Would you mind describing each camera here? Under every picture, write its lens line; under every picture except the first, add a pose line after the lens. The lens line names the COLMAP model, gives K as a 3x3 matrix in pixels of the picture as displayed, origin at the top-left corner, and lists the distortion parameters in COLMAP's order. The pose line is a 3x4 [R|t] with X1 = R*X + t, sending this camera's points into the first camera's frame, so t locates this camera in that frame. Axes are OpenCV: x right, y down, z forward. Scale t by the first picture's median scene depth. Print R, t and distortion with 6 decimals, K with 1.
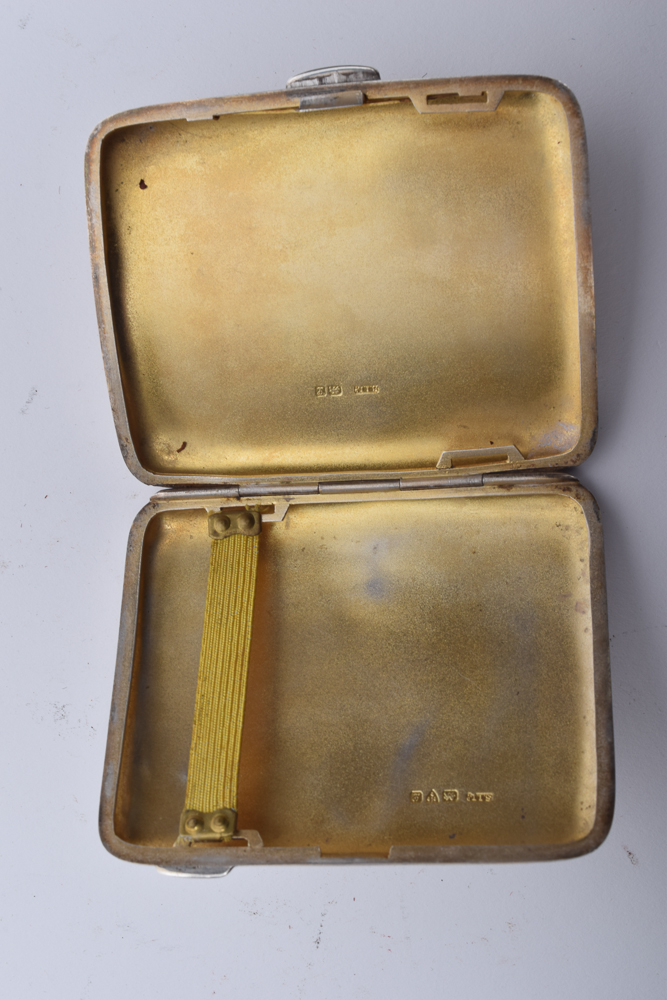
lens RADIAL K [[1688.4, 0, 333.5], [0, 1688.4, 500.0], [0, 0, 1]] dist [0.015121, 0.079618]
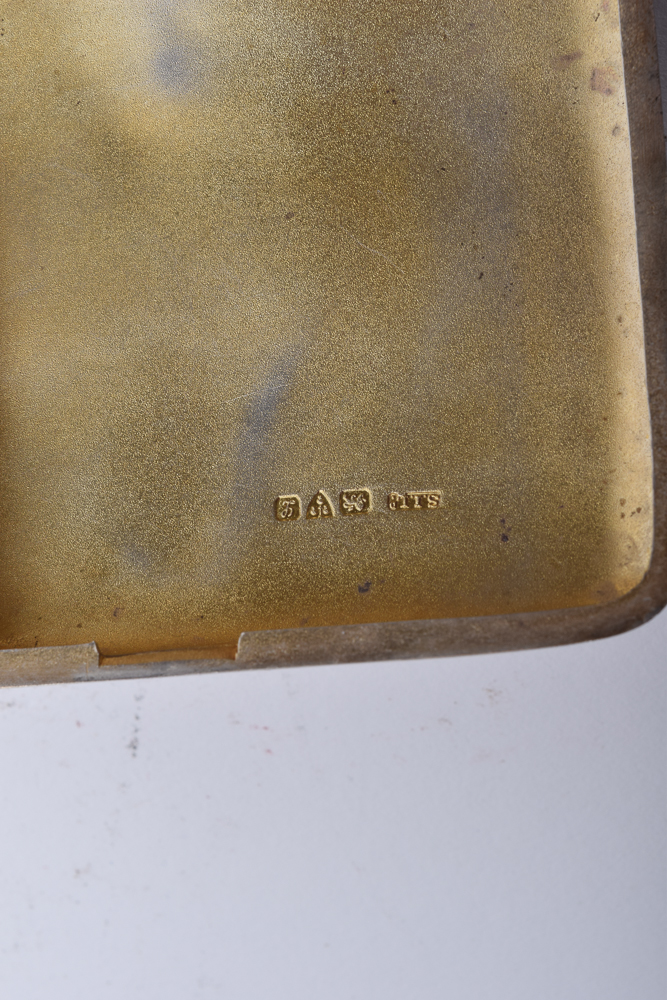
lens RADIAL K [[2234.3, 0, 333.5], [0, 2234.3, 500.0], [0, 0, 1]] dist [0.067646, 0.119088]
pose [[0.995673, -0.090933, 0.019142, 0.049982], [0.079478, 0.940056, 0.331630, -0.042337], [-0.048150, -0.328674, 0.943215, 0.383296]]
